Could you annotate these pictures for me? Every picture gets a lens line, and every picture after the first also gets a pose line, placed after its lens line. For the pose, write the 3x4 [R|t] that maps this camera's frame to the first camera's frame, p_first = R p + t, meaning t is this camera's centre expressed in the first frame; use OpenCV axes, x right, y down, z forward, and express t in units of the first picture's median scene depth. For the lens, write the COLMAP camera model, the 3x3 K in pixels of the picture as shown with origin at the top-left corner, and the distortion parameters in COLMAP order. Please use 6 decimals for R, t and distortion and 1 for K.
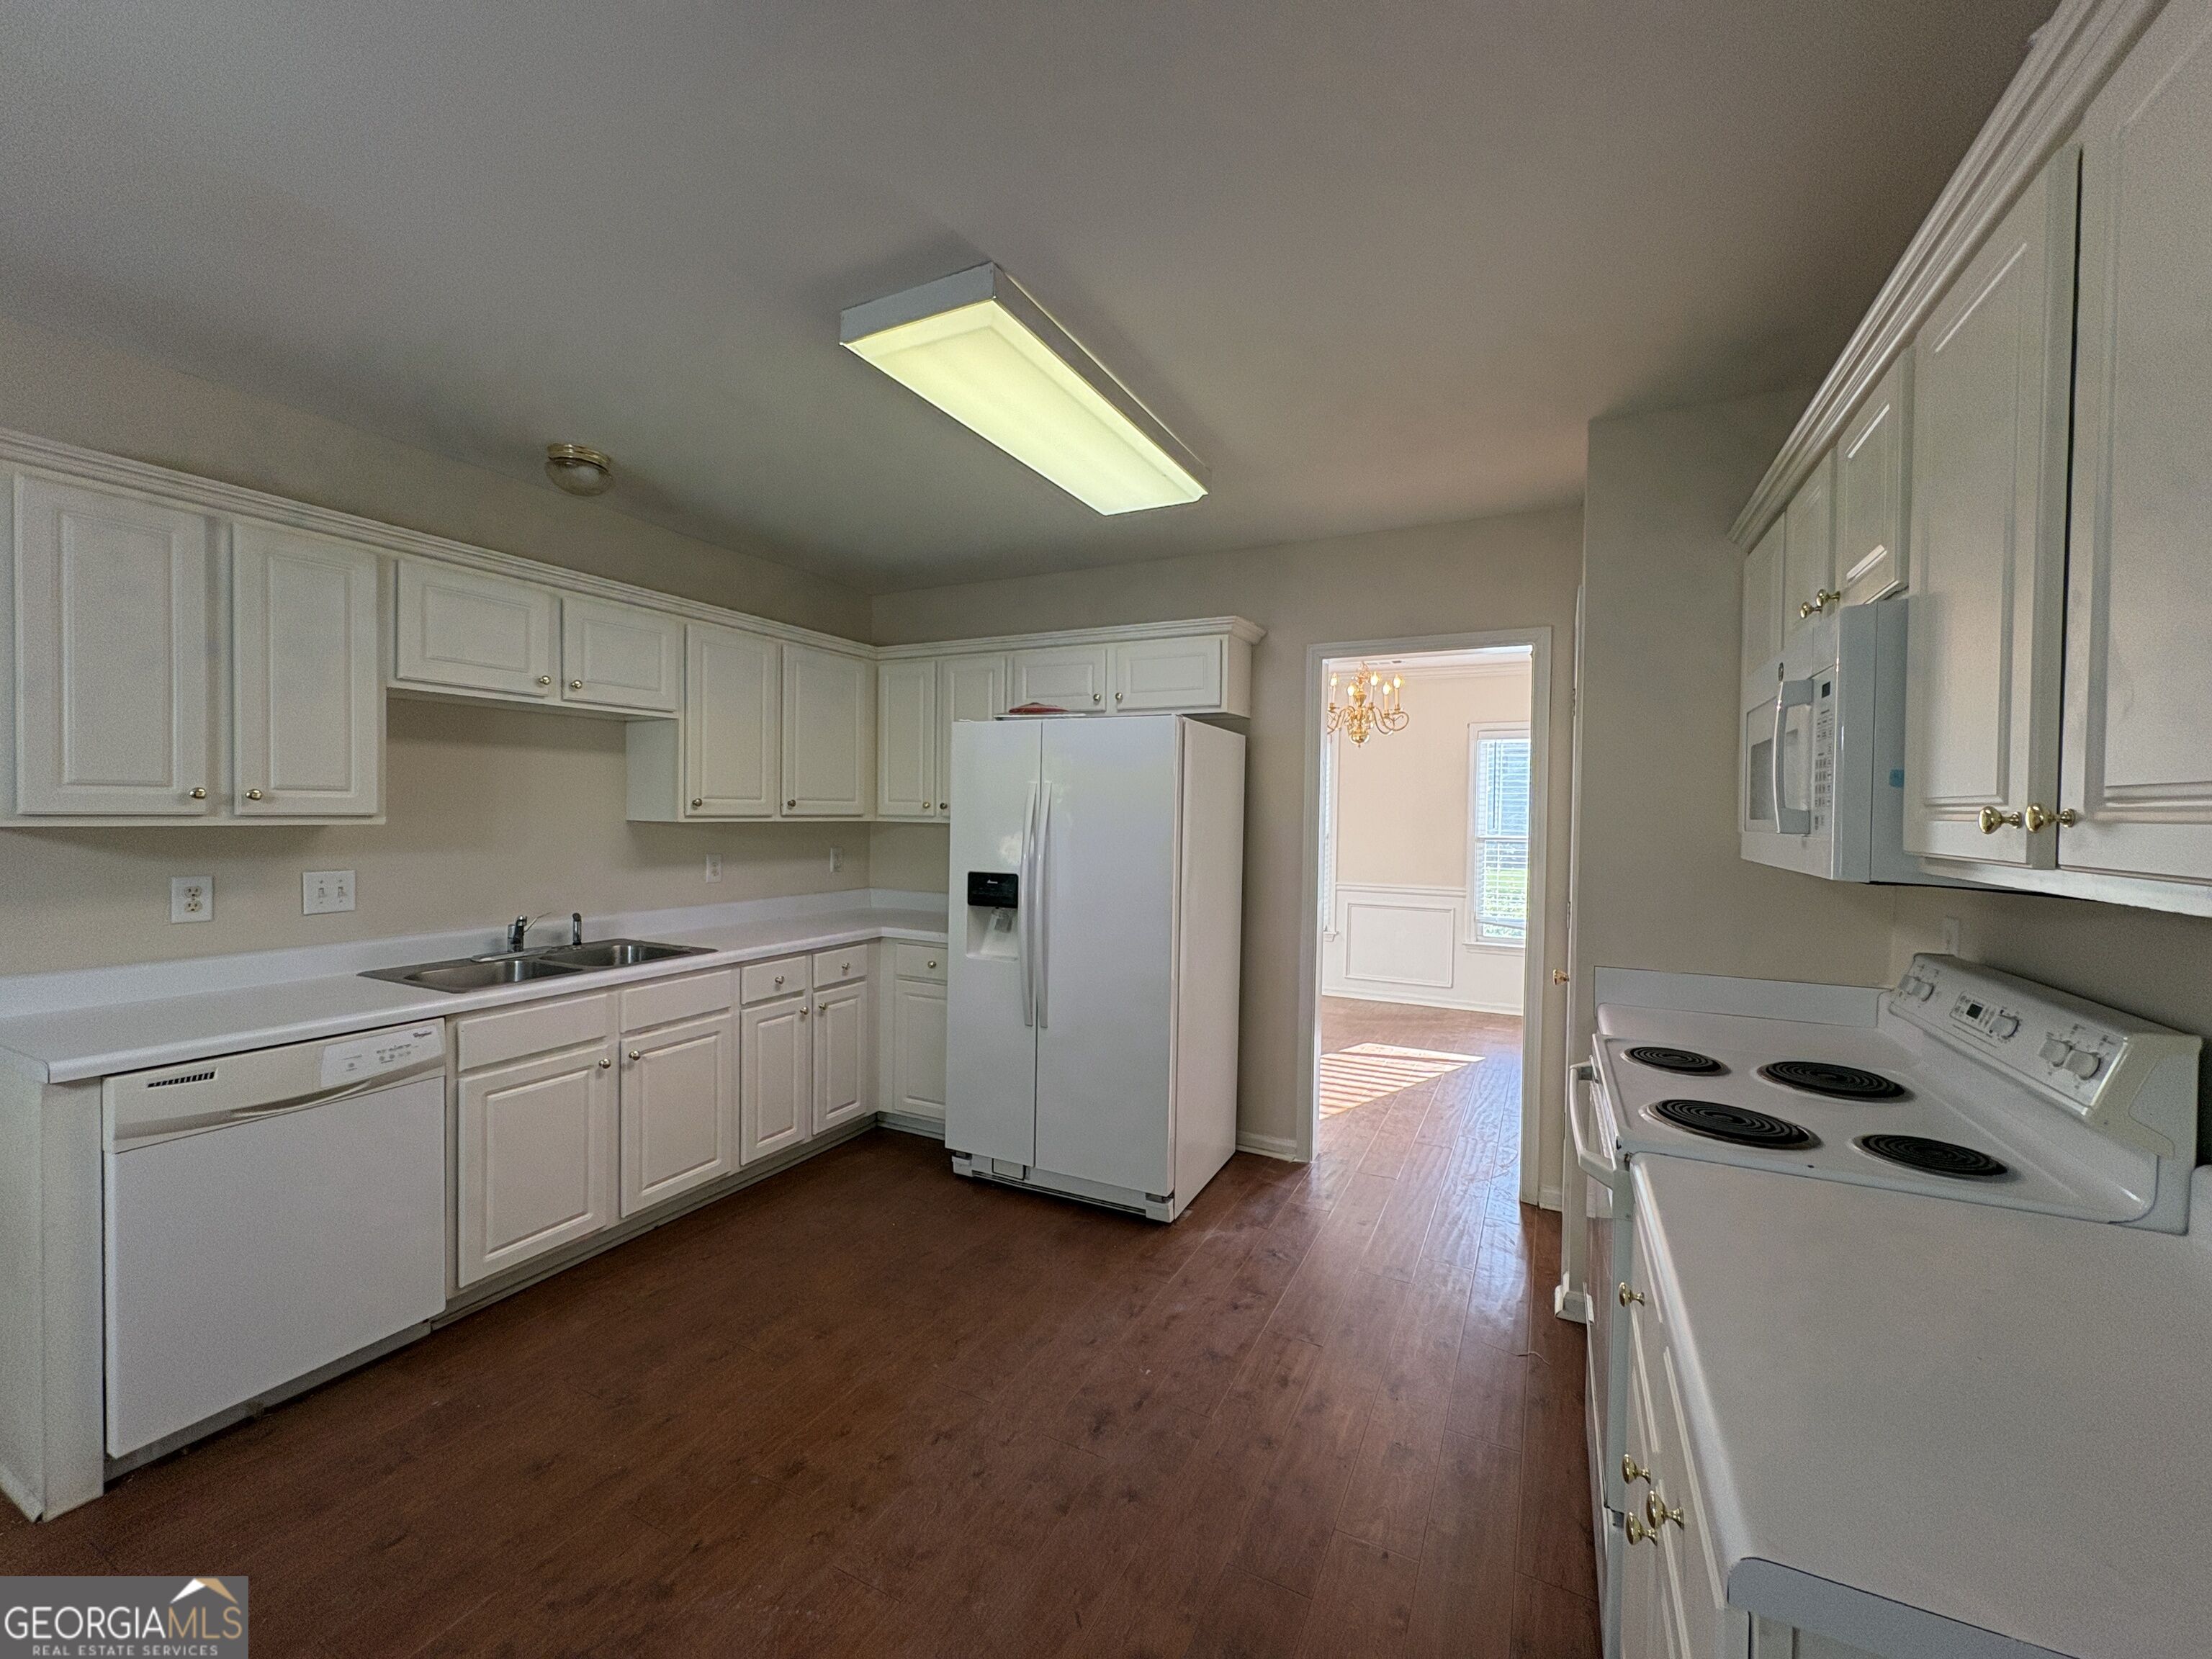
lens RADIAL K [[883.5, 0, 1109.1], [0, 883.5, 829.5], [0, 0, 1]] dist [0.001663, -0.000037]
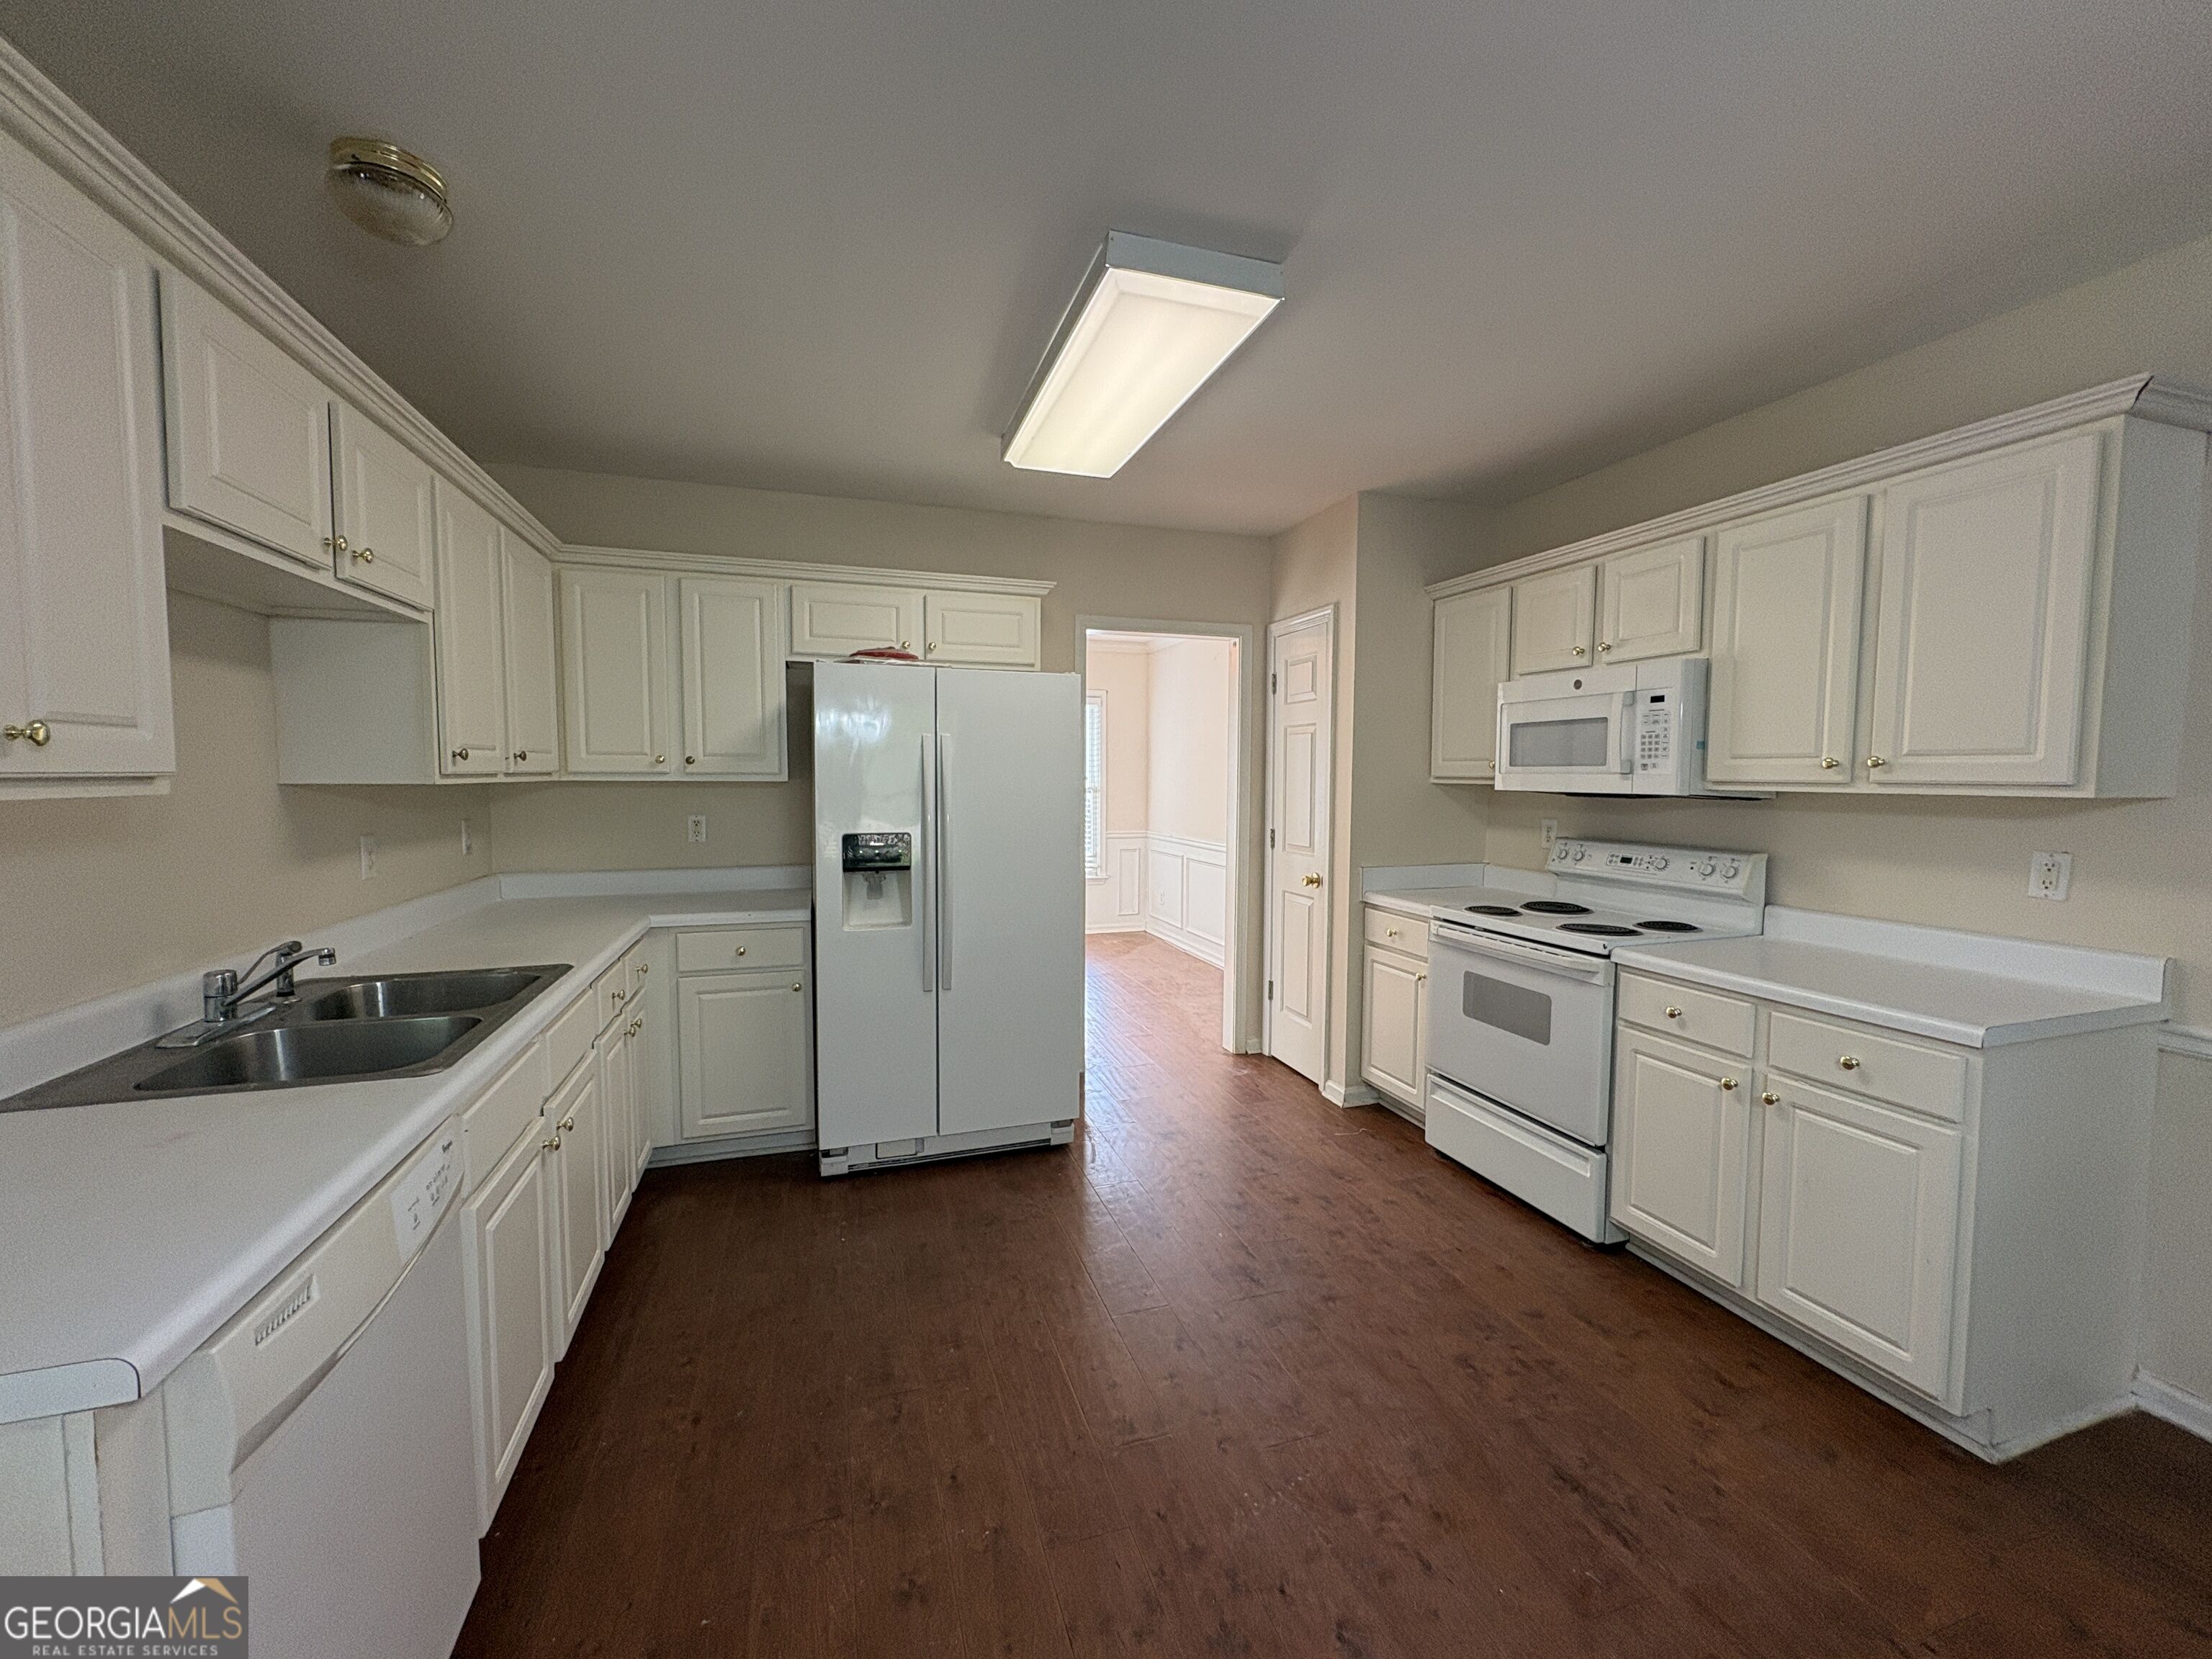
lens RADIAL K [[883.5, 0, 1109.1], [0, 883.5, 829.5], [0, 0, 1]] dist [0.001663, -0.000037]
pose [[0.707827, -0.055938, 0.704168, -0.606668], [0.020065, 0.998050, 0.059115, -0.003978], [-0.706101, -0.027714, 0.707569, 0.192953]]
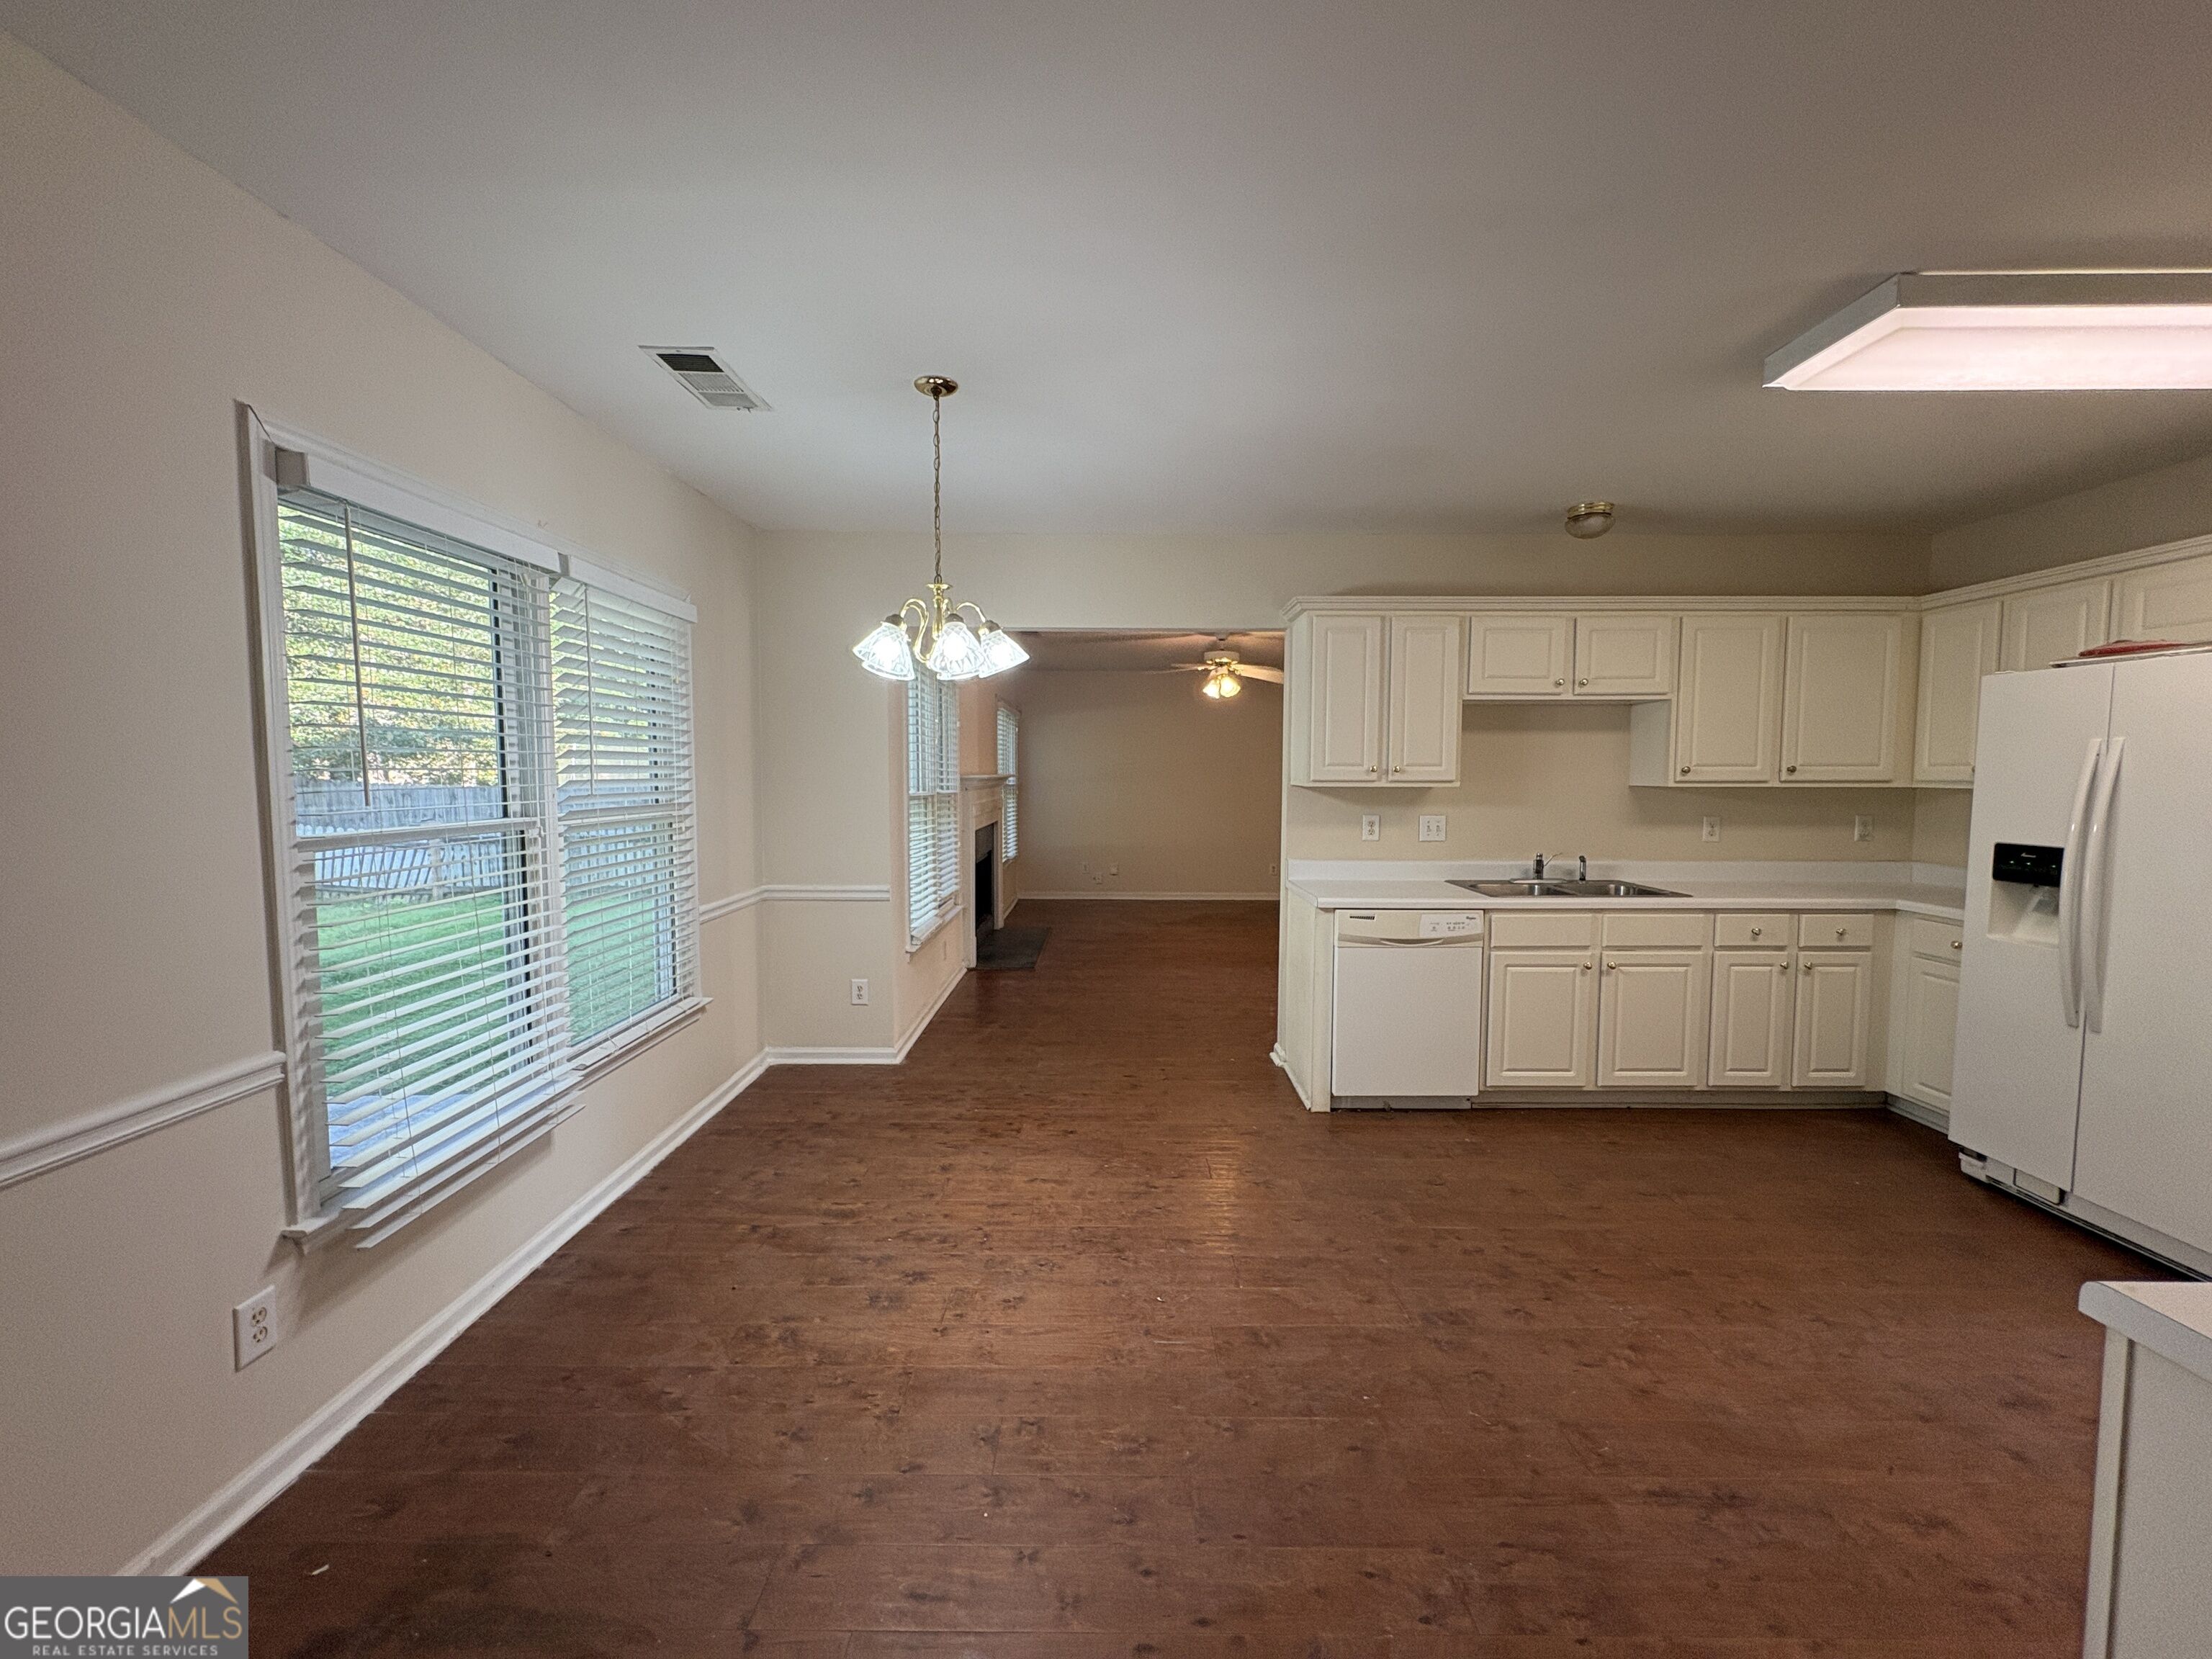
lens RADIAL K [[883.5, 0, 1109.1], [0, 883.5, 829.5], [0, 0, 1]] dist [0.001663, -0.000037]
pose [[0.449620, 0.045802, -0.892045, 0.241304], [-0.014083, 0.998924, 0.044191, 0.007299], [0.893109, -0.007306, 0.449781, -0.209213]]
